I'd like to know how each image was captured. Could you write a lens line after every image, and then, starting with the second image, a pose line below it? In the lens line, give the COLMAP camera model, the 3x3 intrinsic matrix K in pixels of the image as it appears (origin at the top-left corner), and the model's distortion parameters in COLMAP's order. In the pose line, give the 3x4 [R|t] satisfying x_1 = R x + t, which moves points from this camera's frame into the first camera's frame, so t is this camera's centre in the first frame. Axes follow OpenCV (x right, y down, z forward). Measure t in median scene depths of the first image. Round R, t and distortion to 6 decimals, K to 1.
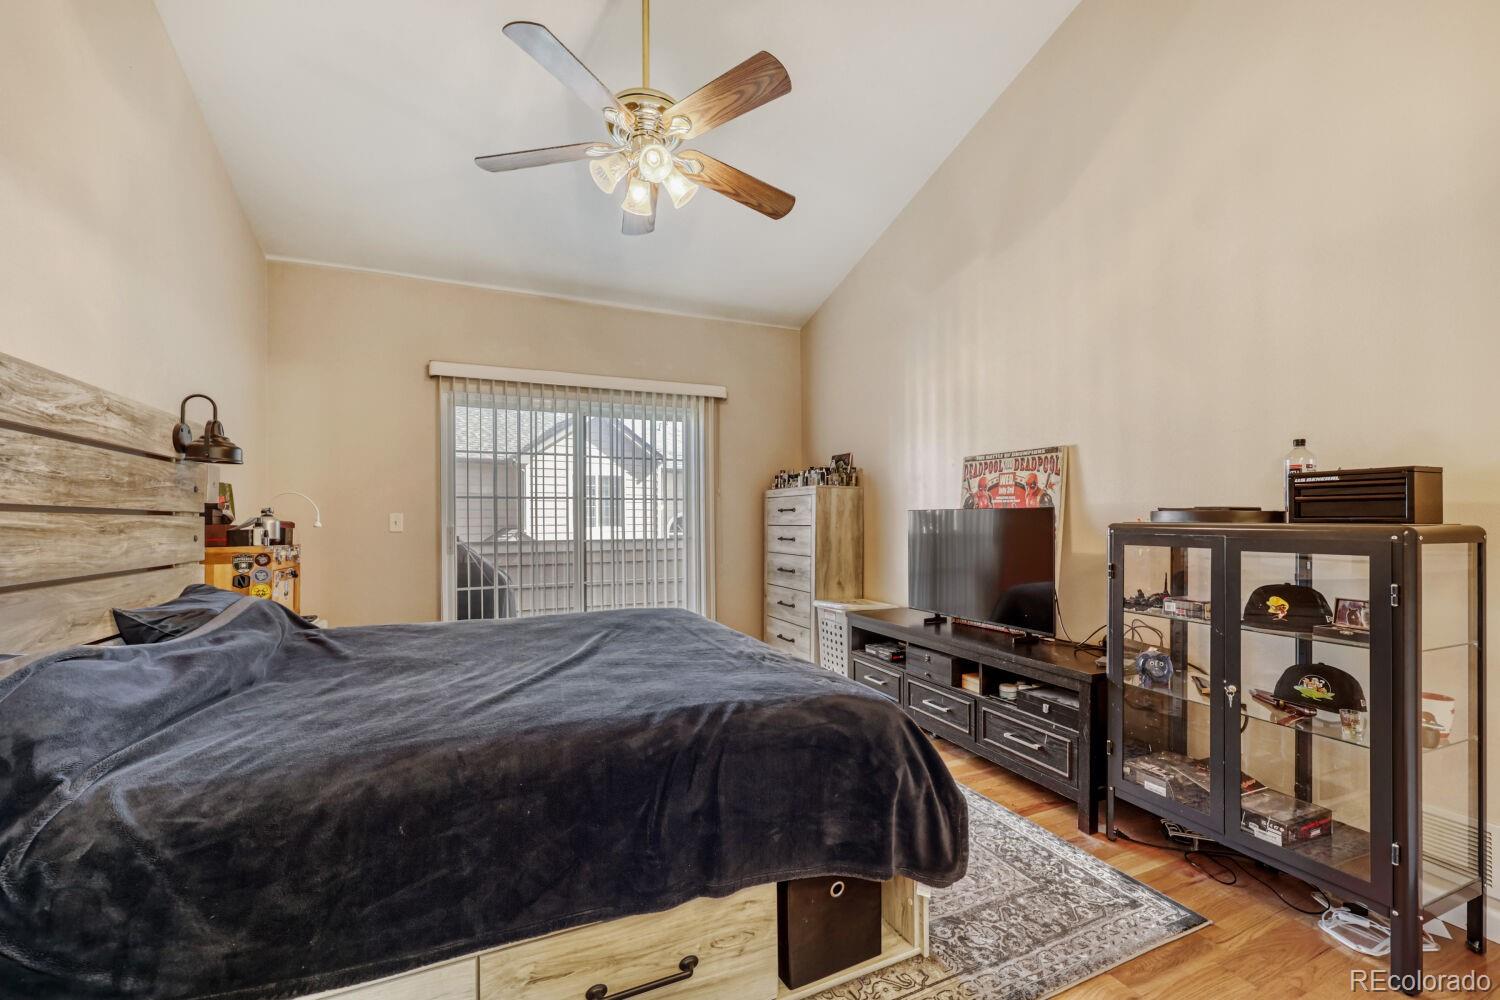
lens RADIAL K [[617.8, 0, 753.8], [0, 617.8, 521.1], [0, 0, 1]] dist [0.002001, 0.000230]
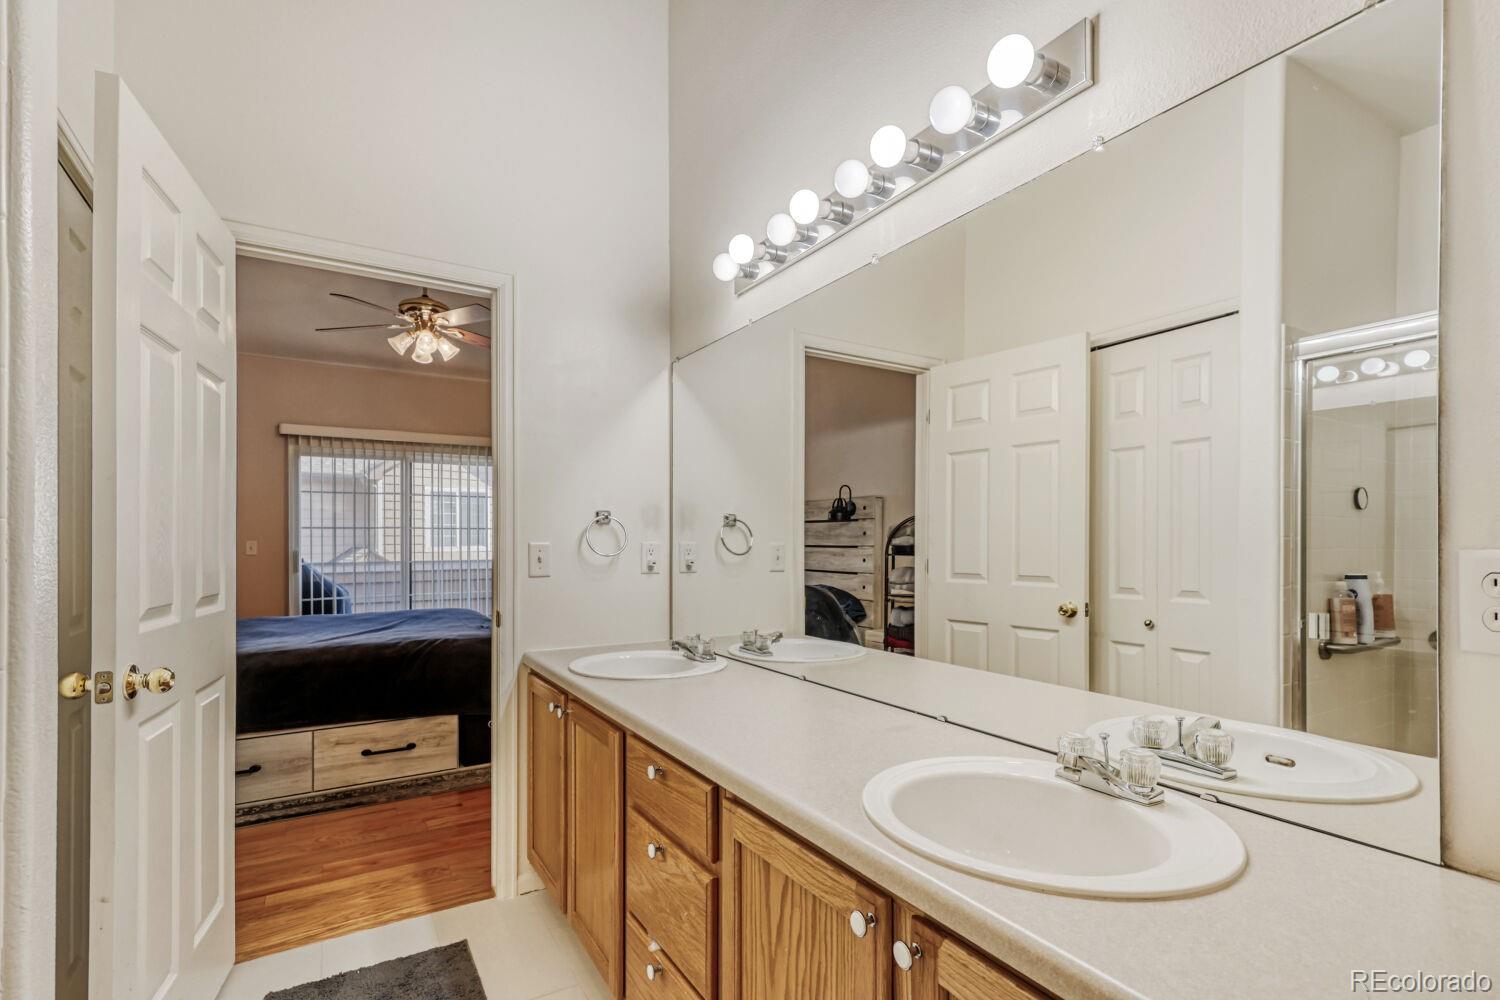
lens RADIAL K [[692.6, 0, 739.8], [0, 692.6, 531.9], [0, 0, 1]] dist [0.002325, -0.000787]
pose [[0.992954, -0.001289, 0.118496, 0.256134], [0.002075, 0.999977, -0.006516, -0.020347], [-0.118484, 0.006716, 0.992933, -0.545787]]
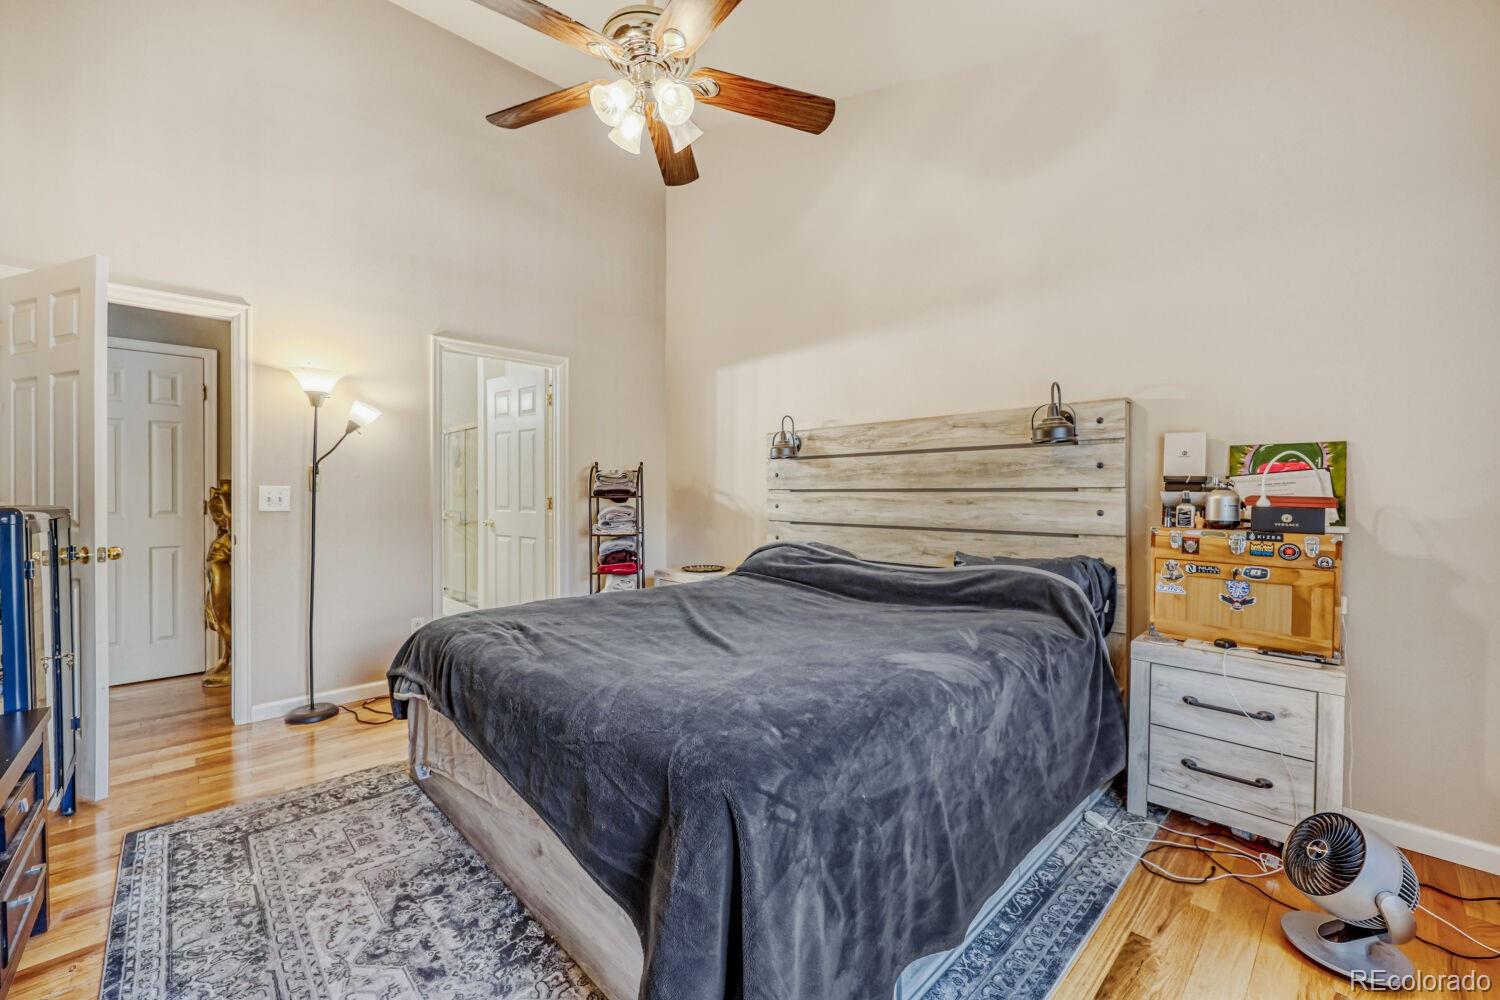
lens RADIAL K [[602.6, 0, 752.5], [0, 602.6, 498.8], [0, 0, 1]] dist [-0.000403, -0.000080]
pose [[-0.942217, 0.009398, -0.334870, -0.010035], [0.006946, 0.999940, 0.008517, -0.003884], [0.334930, 0.005699, -0.942226, 0.827921]]
